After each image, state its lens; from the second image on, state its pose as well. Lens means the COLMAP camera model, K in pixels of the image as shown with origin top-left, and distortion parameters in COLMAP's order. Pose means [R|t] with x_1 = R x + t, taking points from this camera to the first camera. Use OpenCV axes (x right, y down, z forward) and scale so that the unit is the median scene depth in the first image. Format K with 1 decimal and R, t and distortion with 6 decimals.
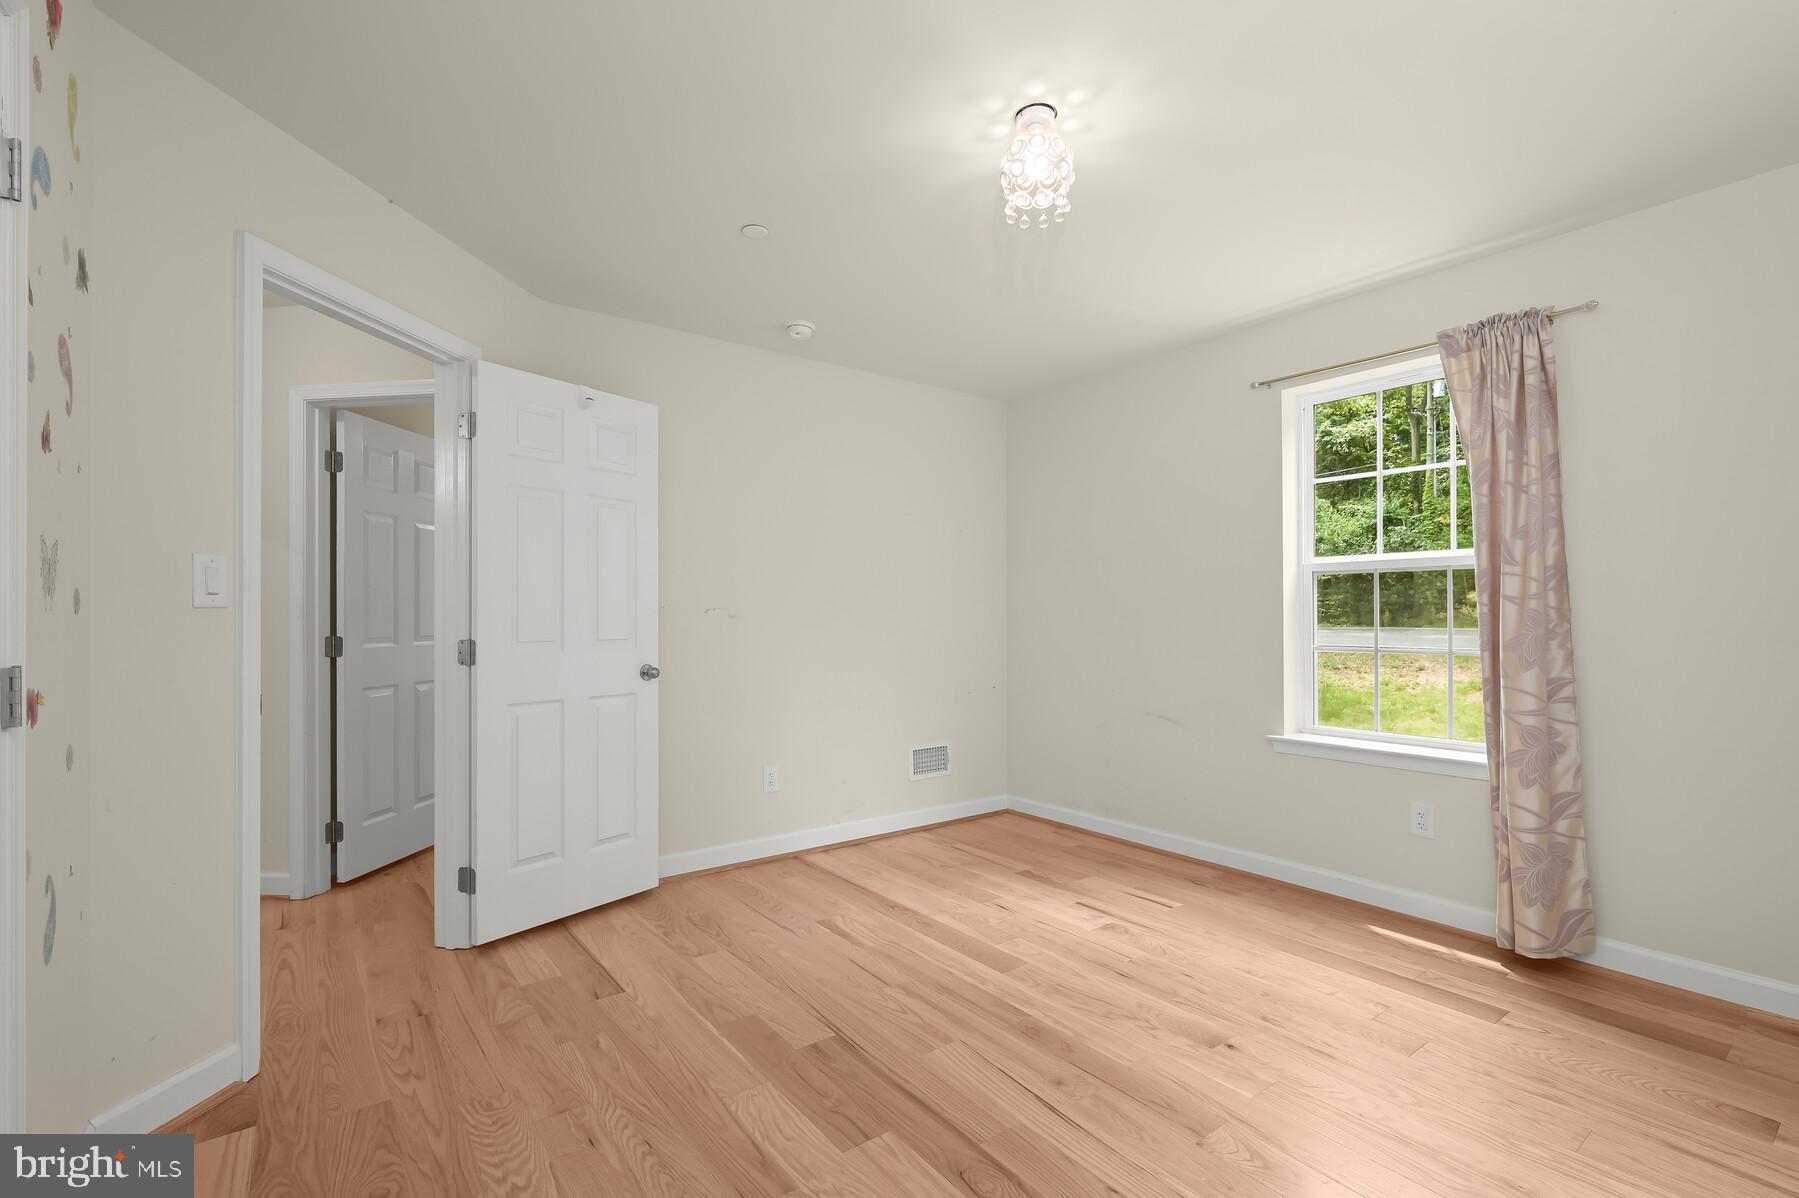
lens RADIAL K [[822.5, 0, 901.9], [0, 822.5, 615.4], [0, 0, 1]] dist [0.000818, 0.000470]
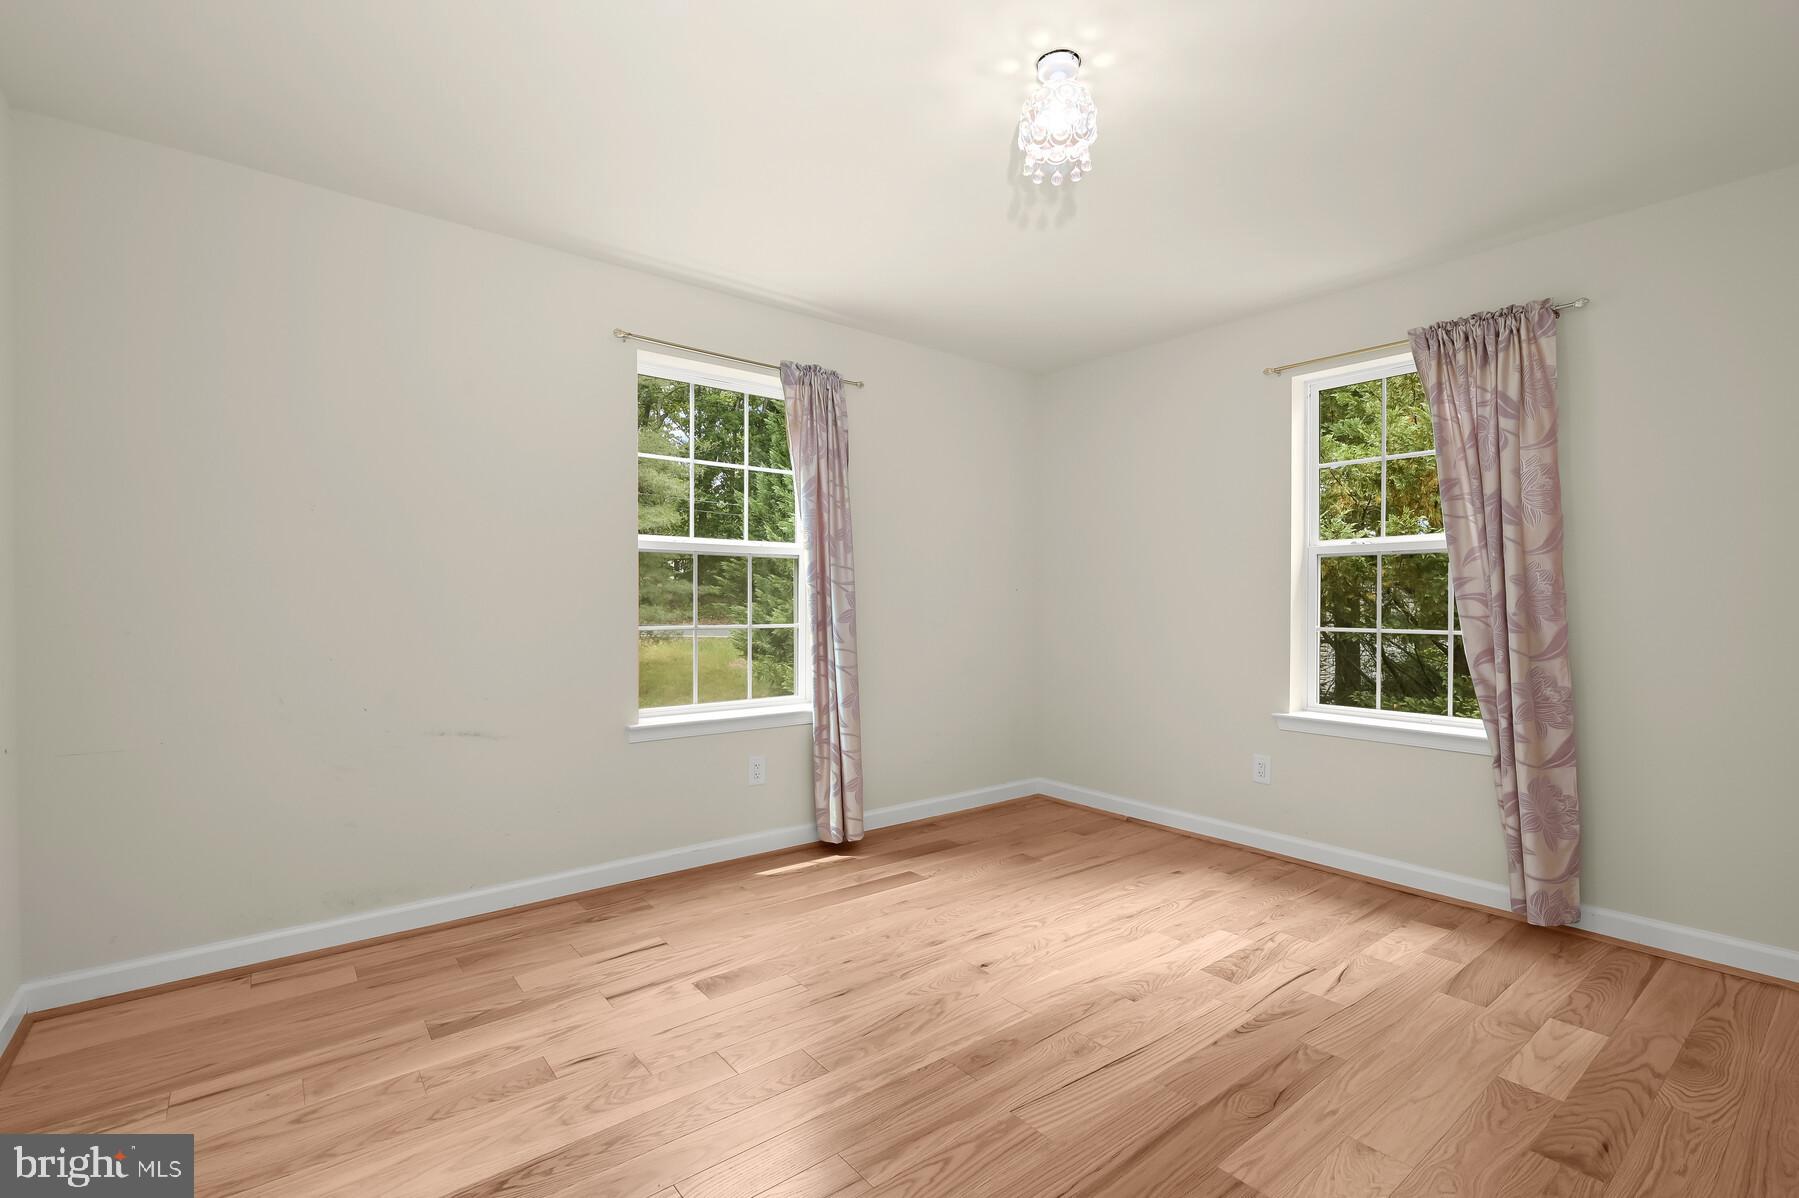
lens RADIAL K [[822.5, 0, 901.9], [0, 822.5, 615.4], [0, 0, 1]] dist [0.000818, 0.000470]
pose [[-0.047253, -0.018315, 0.998715, -0.544442], [-0.006147, 0.999818, 0.018044, 0.005629], [-0.998864, -0.005287, -0.047357, 0.852746]]
